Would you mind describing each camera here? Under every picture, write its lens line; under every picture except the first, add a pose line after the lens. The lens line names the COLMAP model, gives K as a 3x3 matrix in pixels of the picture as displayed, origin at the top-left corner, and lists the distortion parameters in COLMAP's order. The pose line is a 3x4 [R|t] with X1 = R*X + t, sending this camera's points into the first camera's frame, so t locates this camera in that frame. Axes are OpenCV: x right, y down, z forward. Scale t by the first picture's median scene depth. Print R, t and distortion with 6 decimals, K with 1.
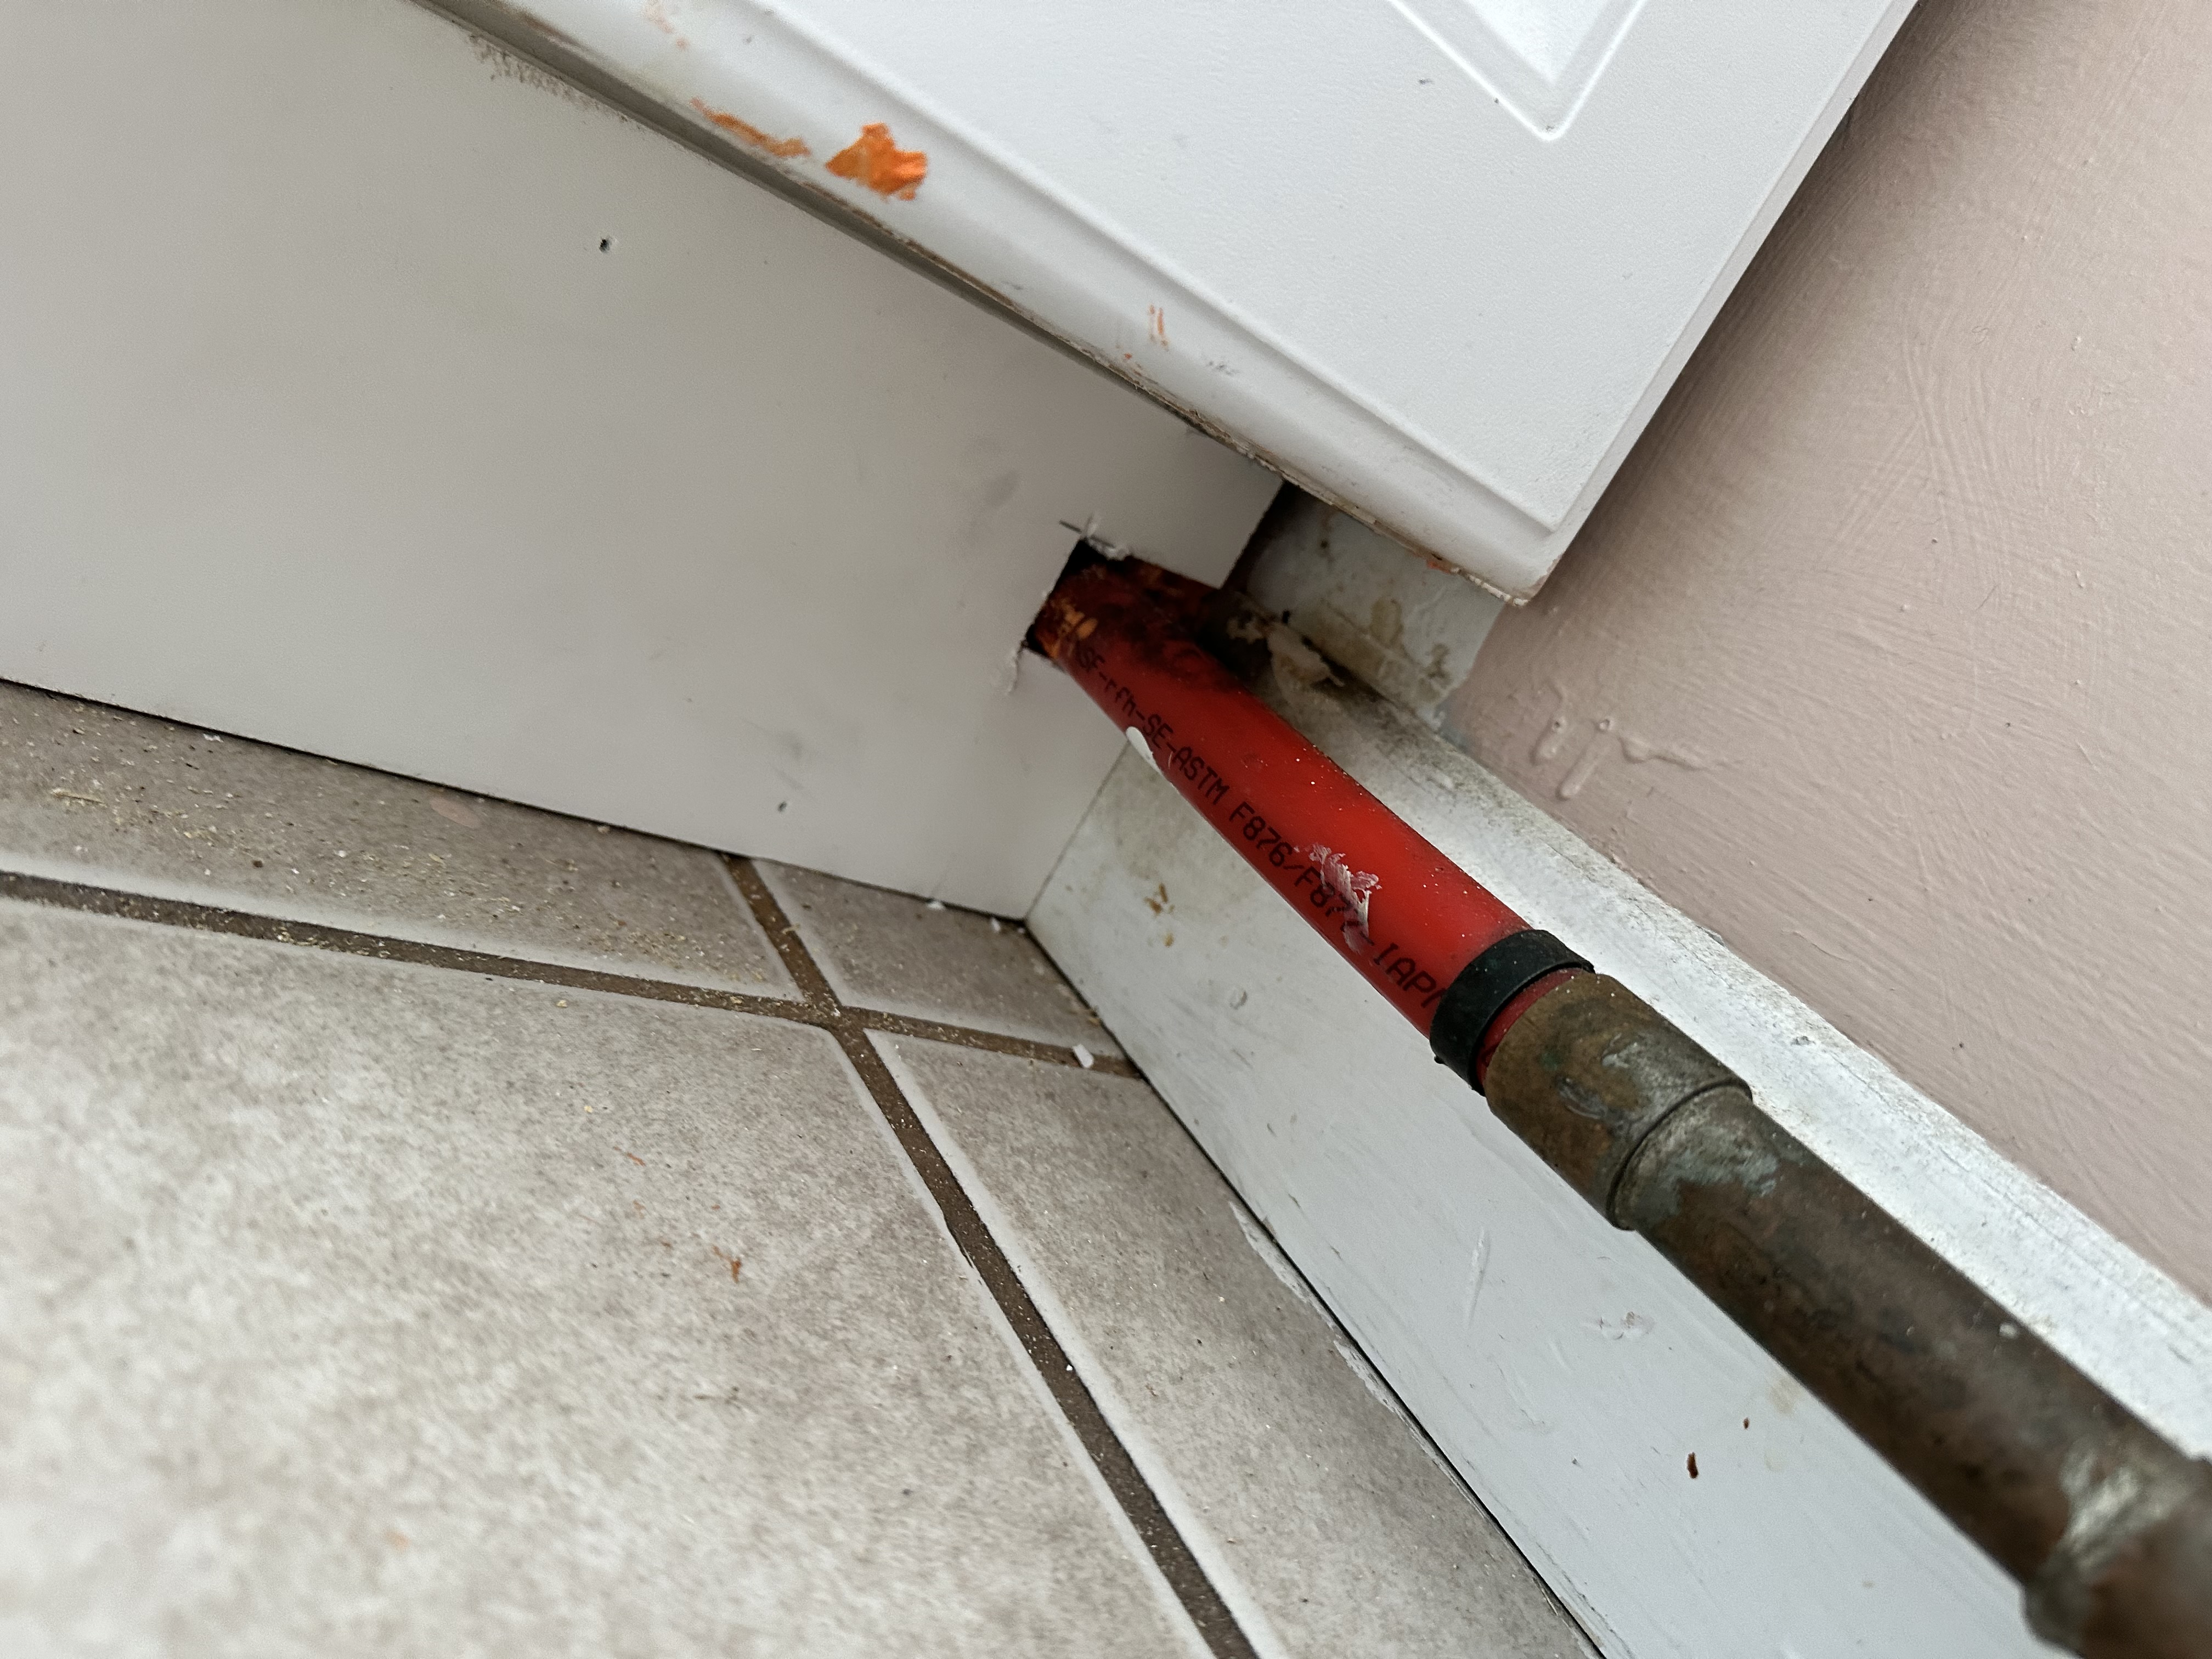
lens RADIAL K [[1607.6, 0, 1102.8], [0, 1607.6, 827.9], [0, 0, 1]] dist [0.046004, -0.048548]
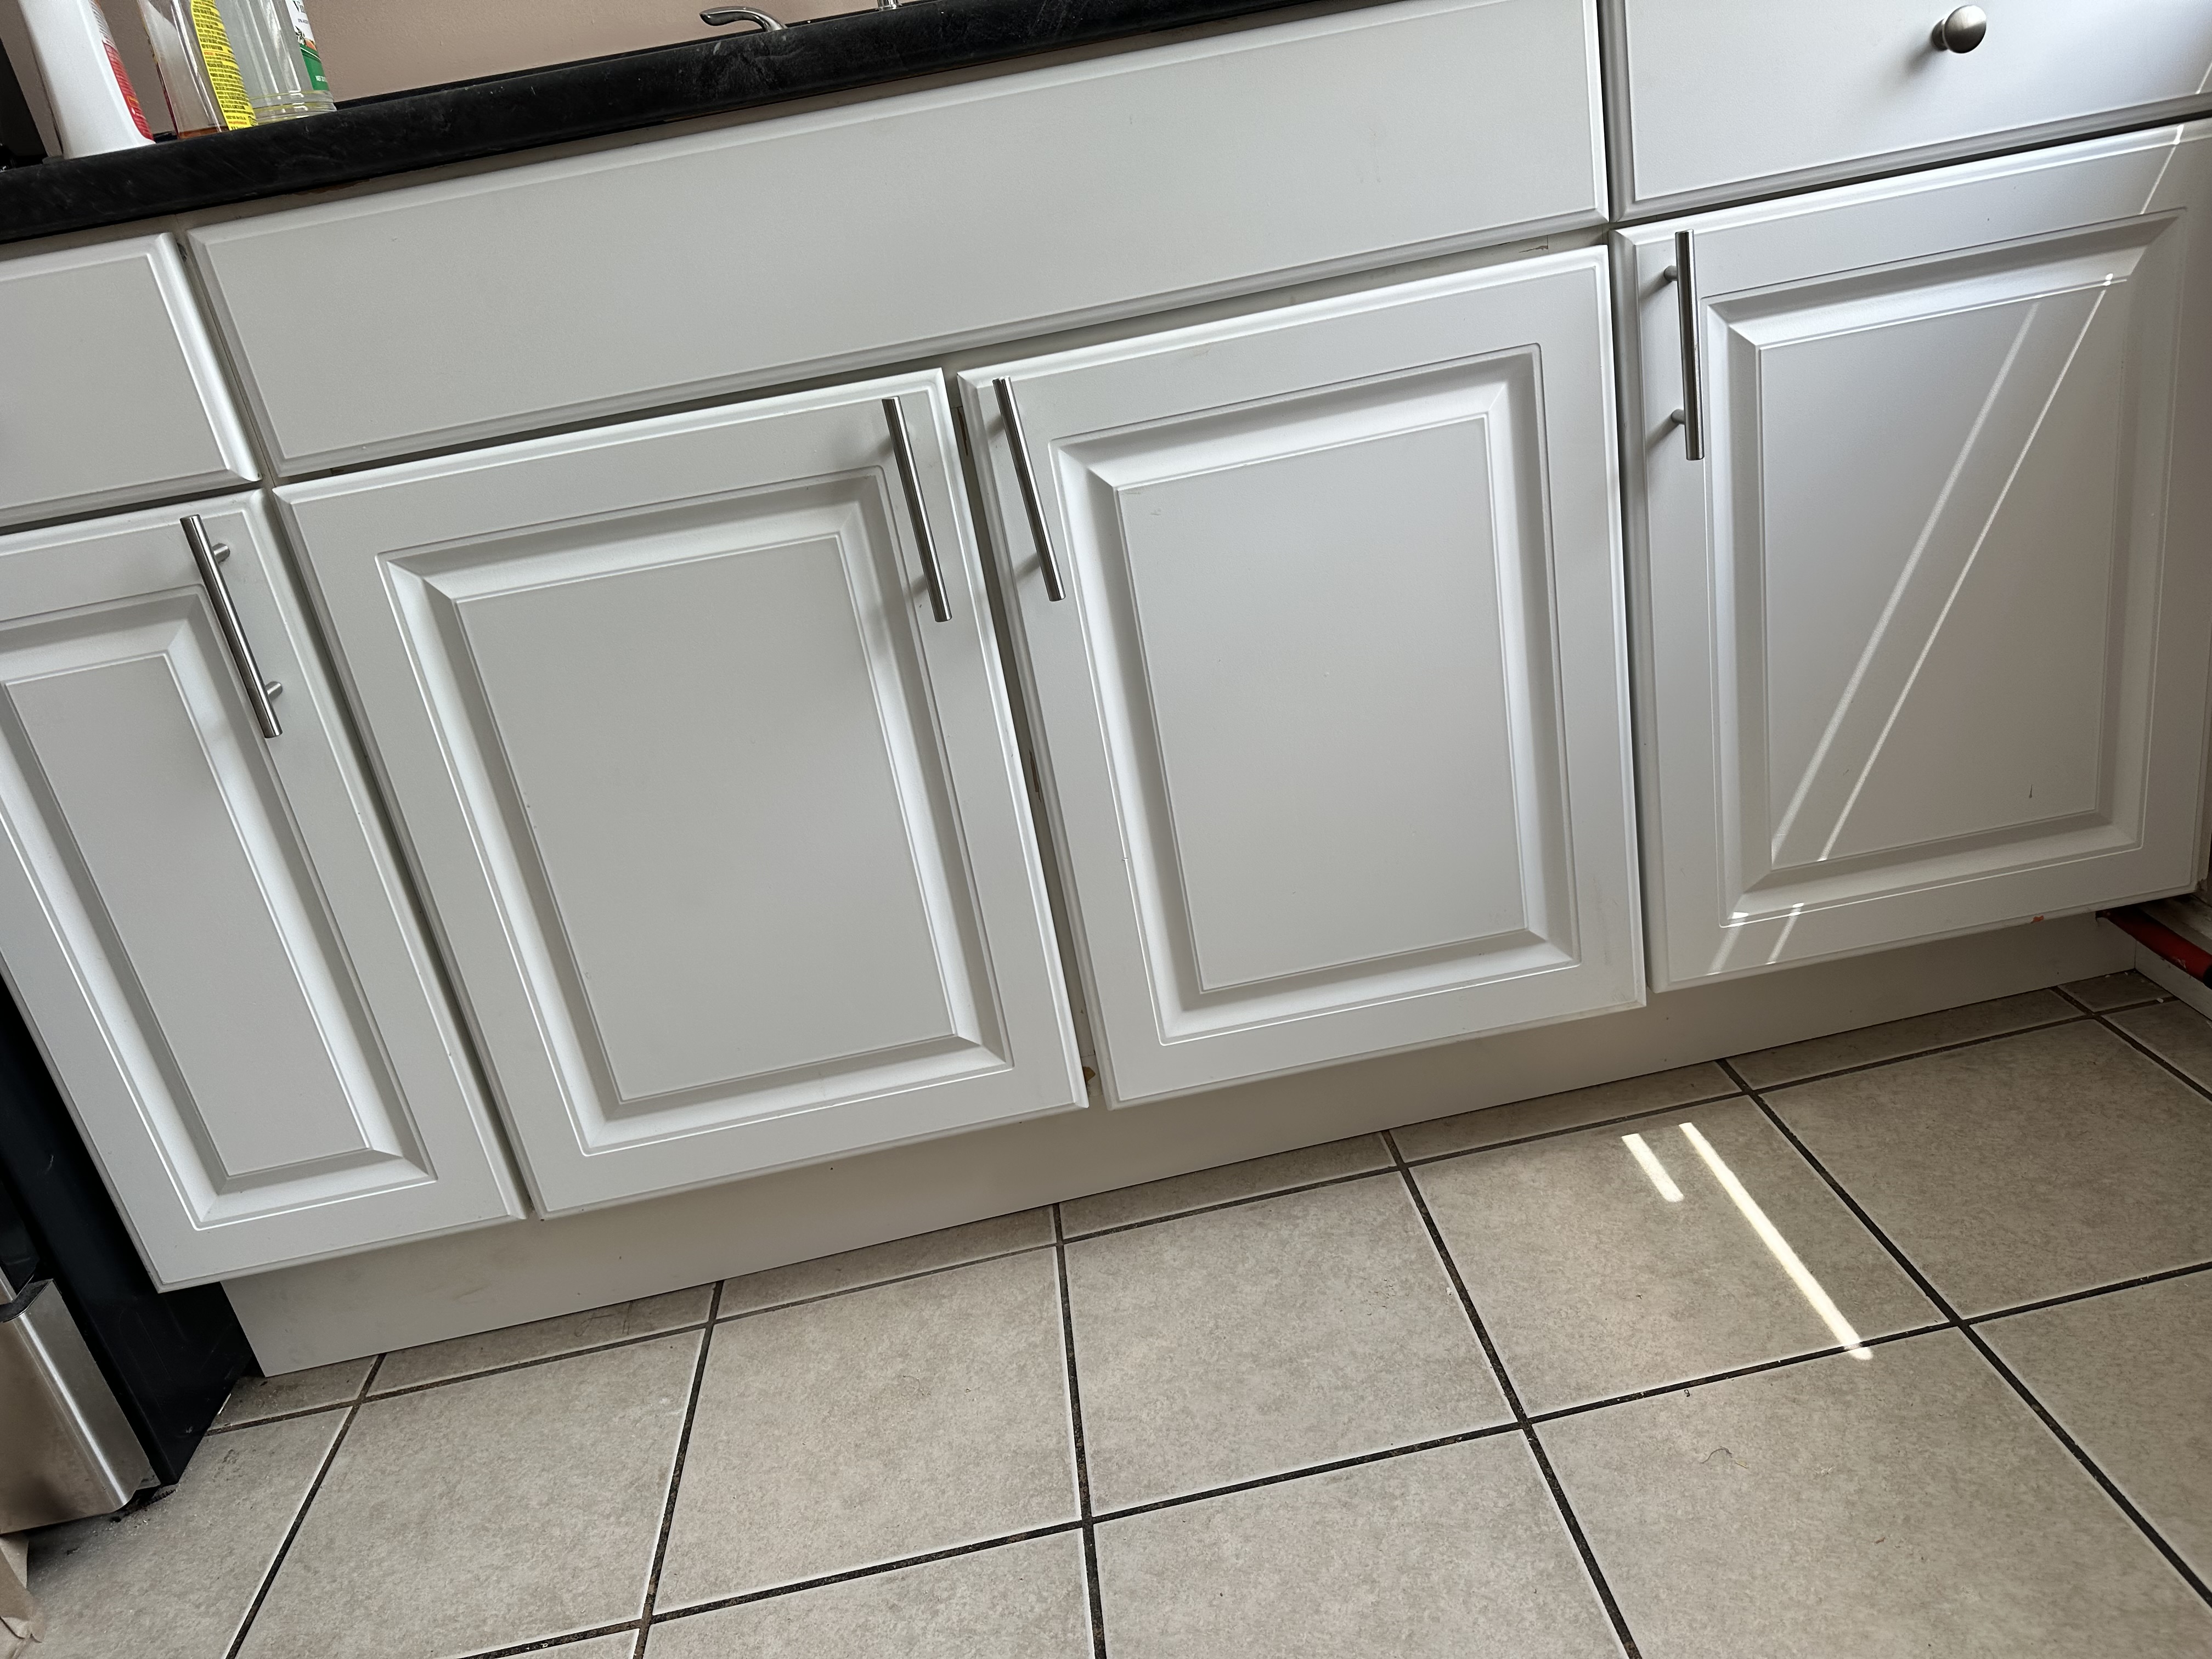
lens RADIAL K [[1607.6, 0, 1151.5], [0, 1607.6, 833.2], [0, 0, 1]] dist [0.046004, -0.048548]
pose [[0.679118, -0.420056, -0.601957, 1.117662], [0.418935, 0.895196, -0.152047, -0.846050], [0.602737, -0.148922, 0.783920, -4.613603]]
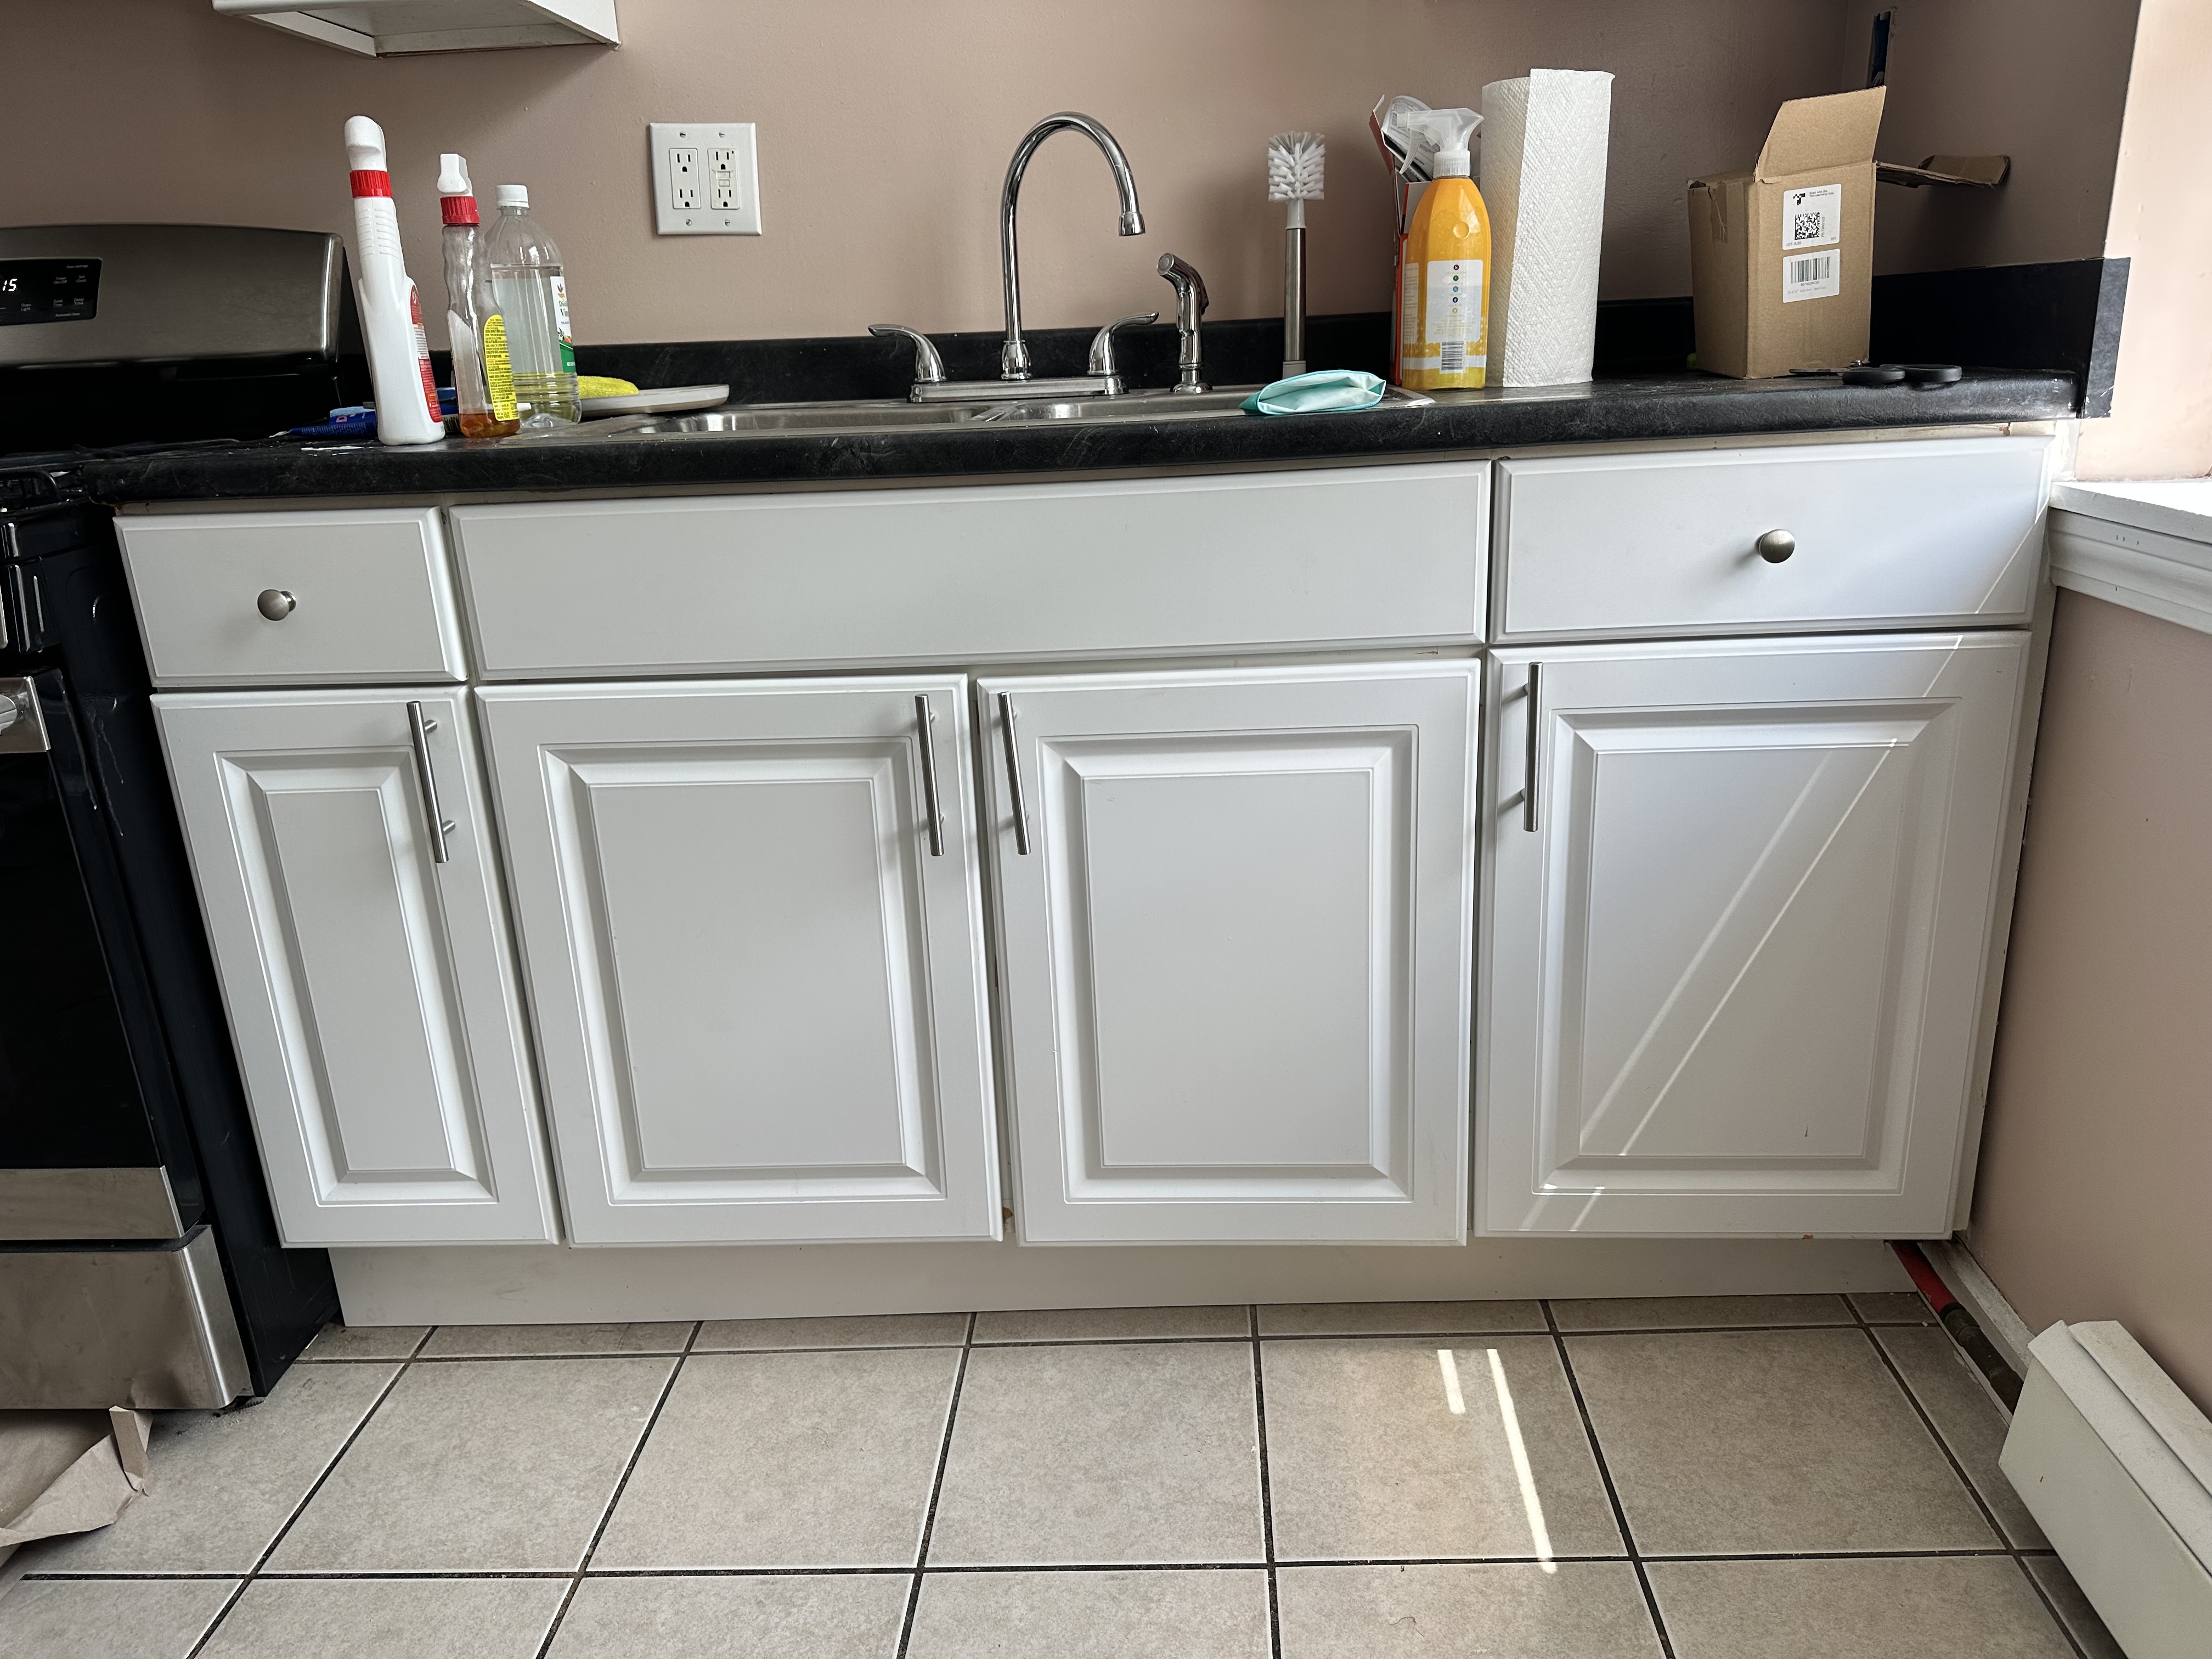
lens RADIAL K [[1607.6, 0, 1117.4], [0, 1607.6, 840.4], [0, 0, 1]] dist [0.046004, -0.048548]
pose [[0.678713, -0.336504, -0.652774, 2.424858], [0.243696, 0.941681, -0.232055, -0.830945], [0.692792, -0.001580, 0.721136, -5.084004]]
